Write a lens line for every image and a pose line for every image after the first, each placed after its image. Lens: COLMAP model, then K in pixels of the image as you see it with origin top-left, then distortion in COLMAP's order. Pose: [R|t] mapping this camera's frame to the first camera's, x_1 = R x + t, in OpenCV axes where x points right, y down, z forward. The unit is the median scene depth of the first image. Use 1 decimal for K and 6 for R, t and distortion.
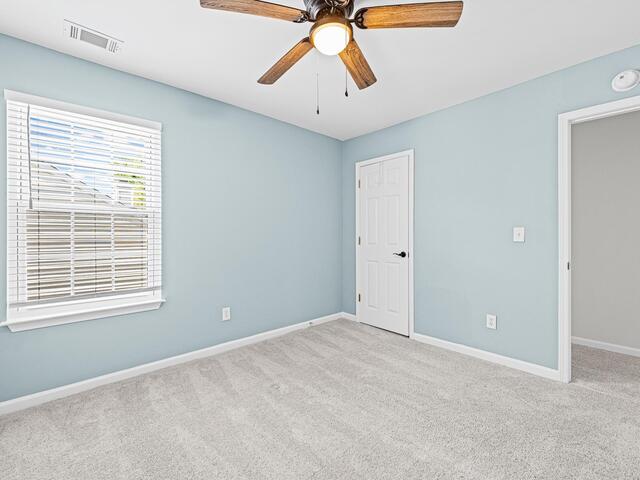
lens RADIAL K [[282.4, 0, 315.4], [0, 282.4, 240.2], [0, 0, 1]] dist [-0.001389, 0.000201]
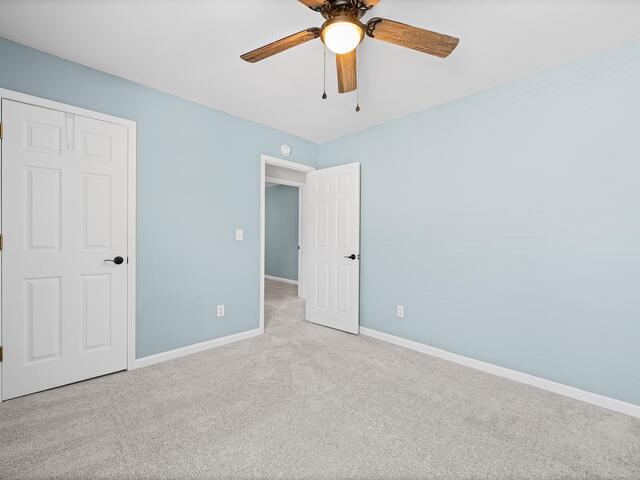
lens RADIAL K [[282.4, 0, 319.0], [0, 282.4, 236.0], [0, 0, 1]] dist [-0.001389, 0.000201]
pose [[-0.037777, -0.009968, 0.999236, -0.573184], [-0.010526, 0.999899, 0.009576, -0.032302], [-0.999231, -0.010157, -0.037878, 0.688626]]
